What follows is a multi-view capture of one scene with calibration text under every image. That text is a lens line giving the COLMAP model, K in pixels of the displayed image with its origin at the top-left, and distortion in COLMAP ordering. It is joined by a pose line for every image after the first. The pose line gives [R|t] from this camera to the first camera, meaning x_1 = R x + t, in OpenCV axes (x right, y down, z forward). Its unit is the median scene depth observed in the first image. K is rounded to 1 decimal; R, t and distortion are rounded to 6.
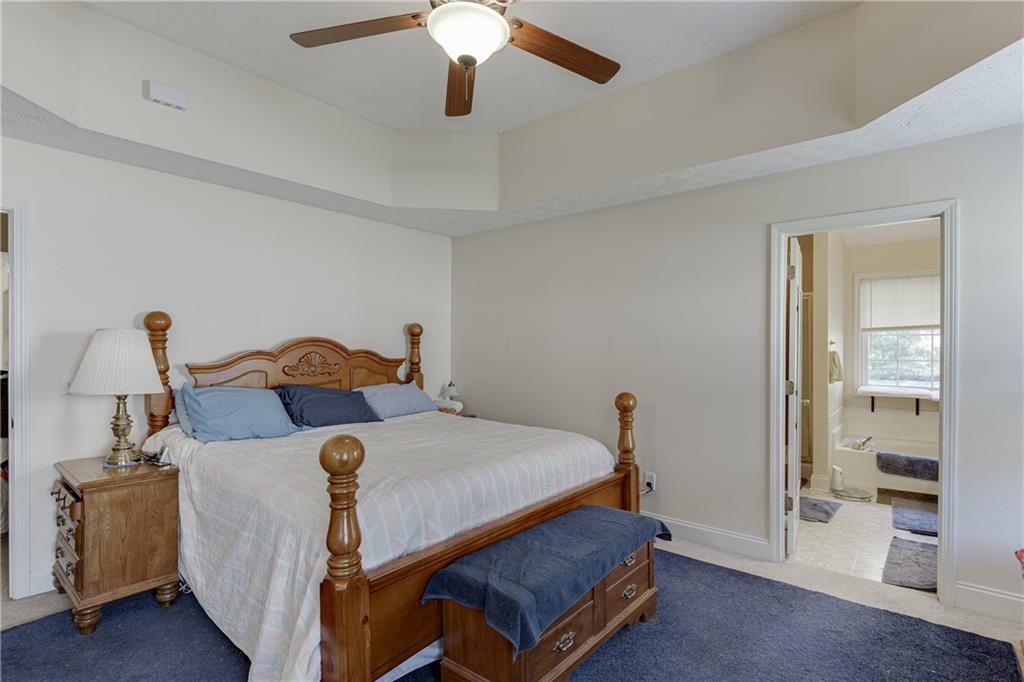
lens RADIAL K [[495.5, 0, 519.7], [0, 495.5, 342.1], [0, 0, 1]] dist [0.000064, -0.000032]
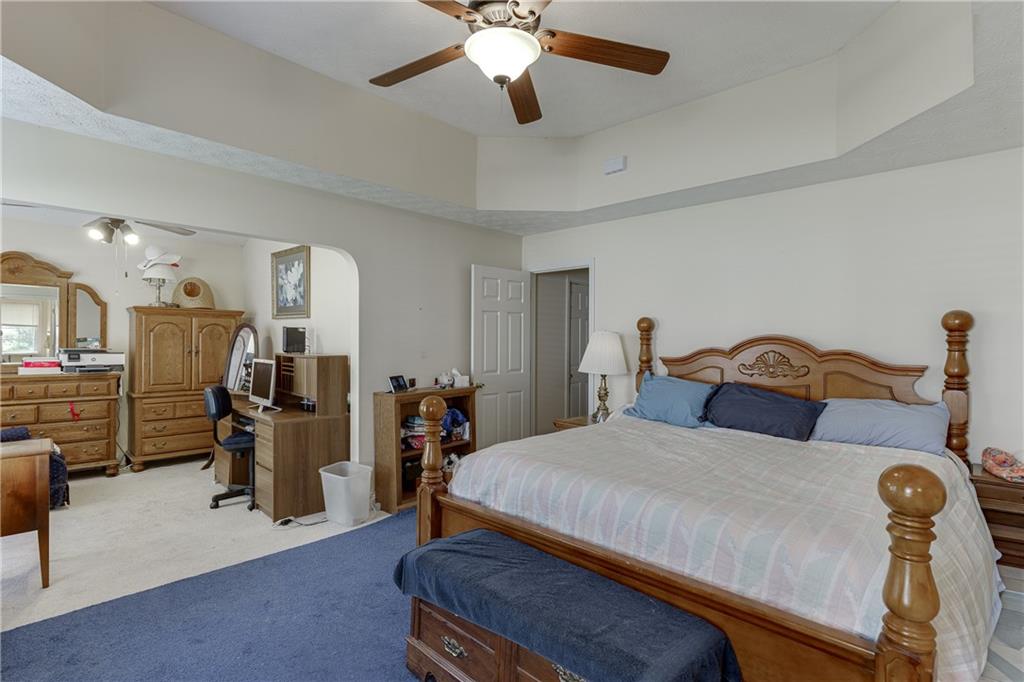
lens RADIAL K [[495.5, 0, 519.7], [0, 495.5, 342.1], [0, 0, 1]] dist [0.000064, -0.000032]
pose [[-0.063128, 0.000314, -0.998005, 0.579502], [-0.007736, 0.999970, 0.000804, 0.006460], [0.997975, 0.007771, -0.063124, 0.659377]]
